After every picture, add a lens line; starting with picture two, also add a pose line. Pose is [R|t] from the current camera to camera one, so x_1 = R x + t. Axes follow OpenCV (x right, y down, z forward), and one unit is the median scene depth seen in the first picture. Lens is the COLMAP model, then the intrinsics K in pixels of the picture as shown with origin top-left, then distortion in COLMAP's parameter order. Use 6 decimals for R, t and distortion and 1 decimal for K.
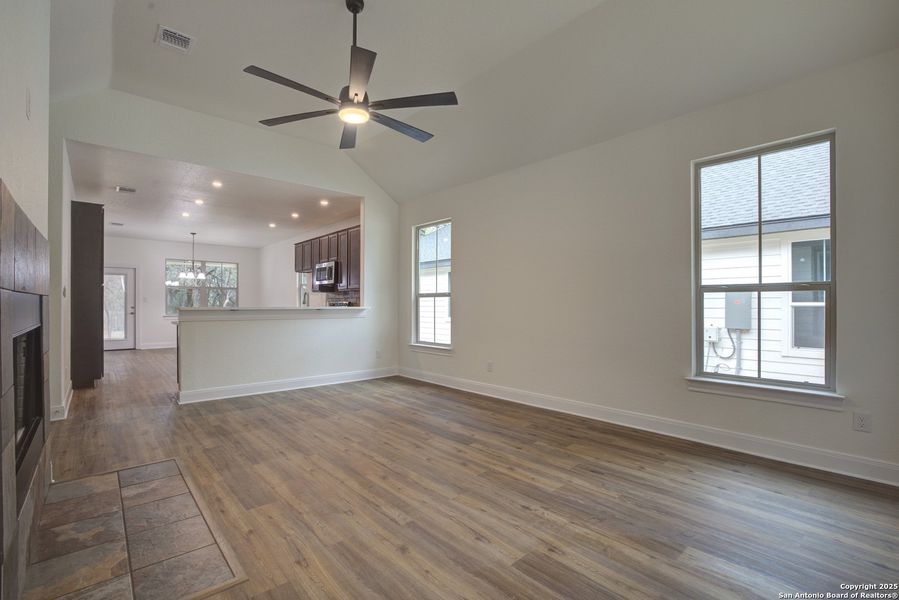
lens RADIAL K [[402.3, 0, 441.2], [0, 402.3, 305.1], [0, 0, 1]] dist [-0.039987, 0.000017]
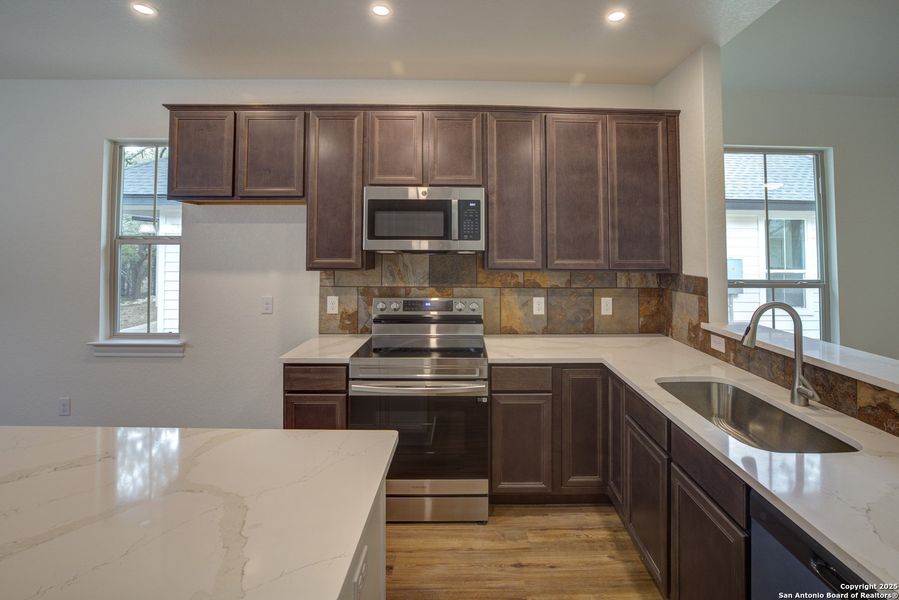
lens RADIAL K [[421.1, 0, 469.8], [0, 421.1, 235.3], [0, 0, 1]] dist [-0.031505, 0.000178]
pose [[0.648776, 0.026580, 0.760515, -1.314917], [-0.002156, 0.999450, -0.033091, -0.135529], [-0.760977, 0.019829, 0.648476, 1.844566]]
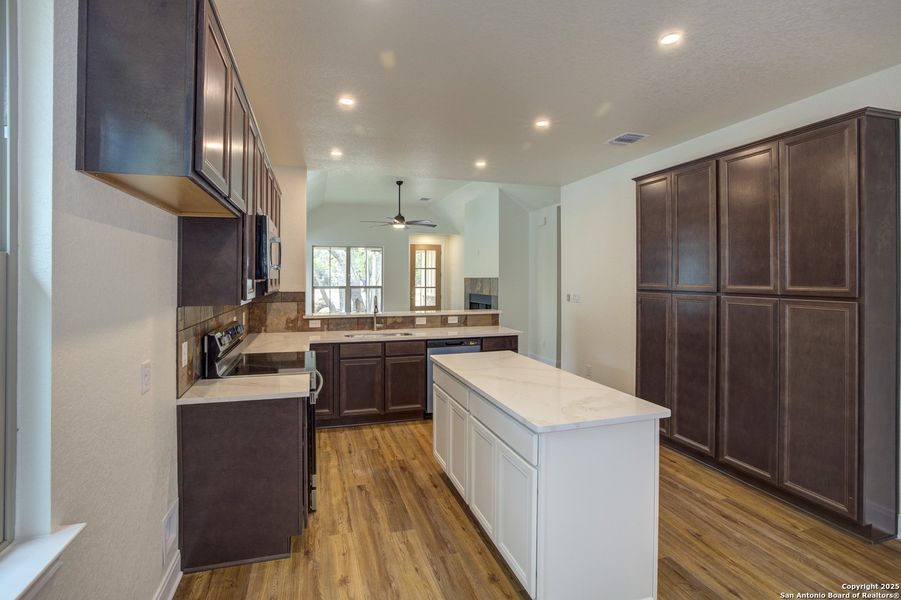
lens RADIAL K [[409.5, 0, 434.0], [0, 409.5, 275.0], [0, 0, 1]] dist [-0.020301, 0.000652]
pose [[-0.912245, 0.001797, 0.409641, -1.453423], [0.000779, 0.999996, -0.002653, -0.139175], [-0.409644, -0.002101, -0.912243, 3.190080]]
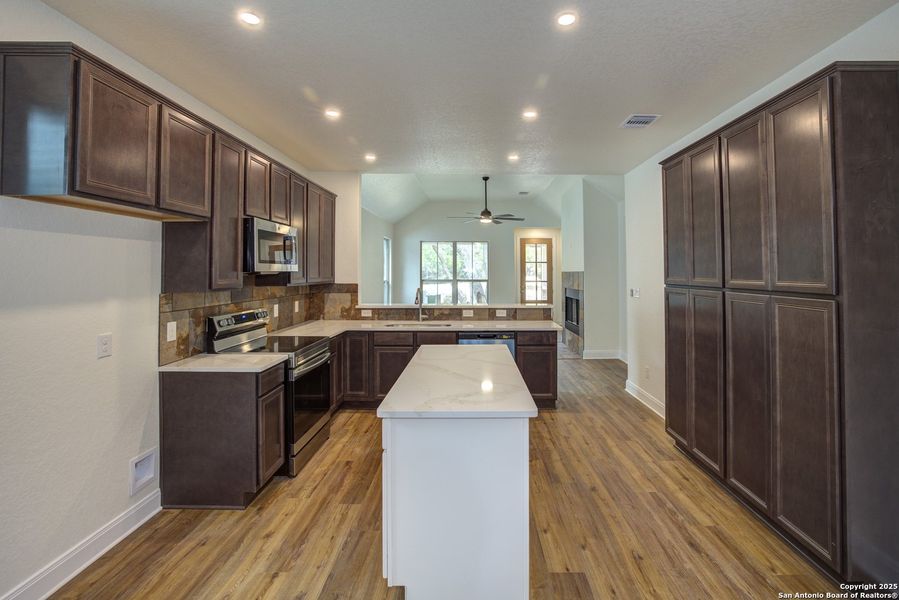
lens RADIAL K [[414.2, 0, 486.8], [0, 414.2, 261.7], [0, 0, 1]] dist [-0.019338, -0.000104]
pose [[-0.780156, 0.013153, 0.625446, -1.853022], [0.000145, 0.999783, -0.020844, -0.136036], [-0.625585, -0.016171, -0.779989, 2.991951]]
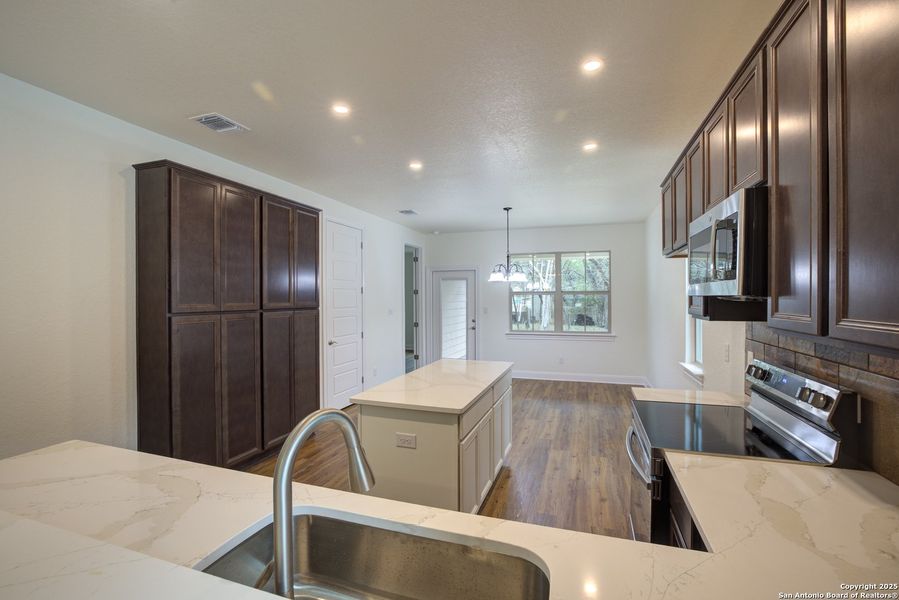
lens RADIAL K [[400.7, 0, 441.1], [0, 400.7, 299.0], [0, 0, 1]] dist [-0.044304, 0.016862]
pose [[0.482309, 0.001227, -0.876000, -0.393851], [0.003043, 0.999991, 0.003077, -0.130493], [0.875996, -0.004150, 0.482301, 1.836594]]
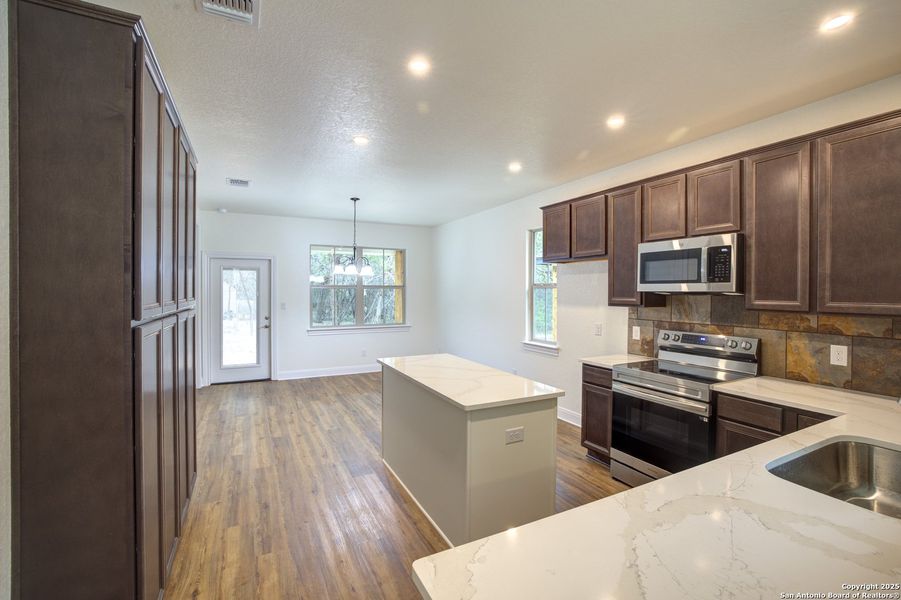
lens RADIAL K [[401.6, 0, 442.1], [0, 401.6, 299.0], [0, 0, 1]] dist [-0.044304, 0.016862]
pose [[0.963935, 0.007288, -0.266039, -1.027455], [-0.002524, 0.999830, 0.018244, -0.131105], [0.266127, -0.016914, 0.963790, 1.376072]]
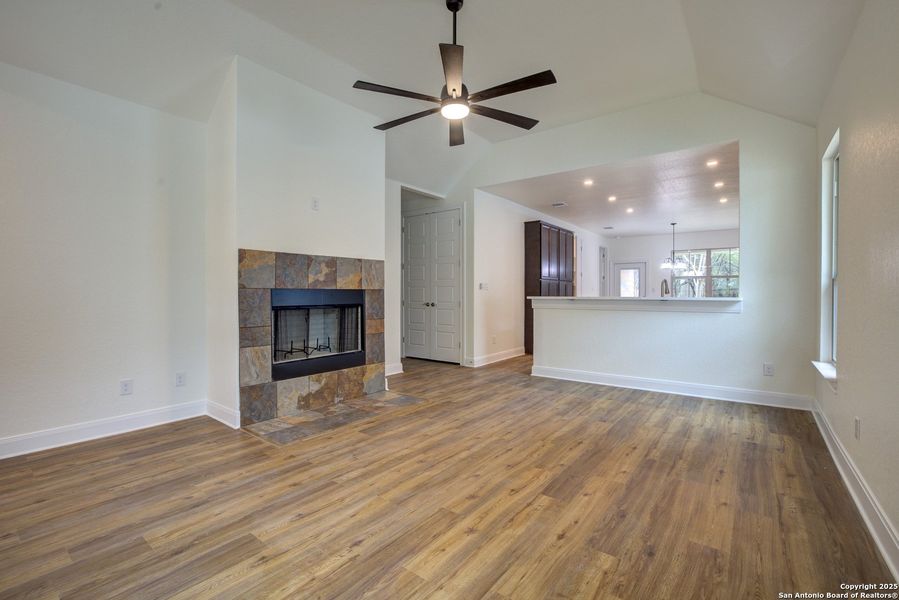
lens RADIAL K [[400.2, 0, 451.4], [0, 400.2, 298.4], [0, 0, 1]] dist [-0.050869, 0.016263]
pose [[0.198942, 0.009830, -0.979962, 0.745111], [-0.001237, 0.999951, 0.009779, -0.001261], [0.980011, -0.000733, 0.198944, 0.740586]]
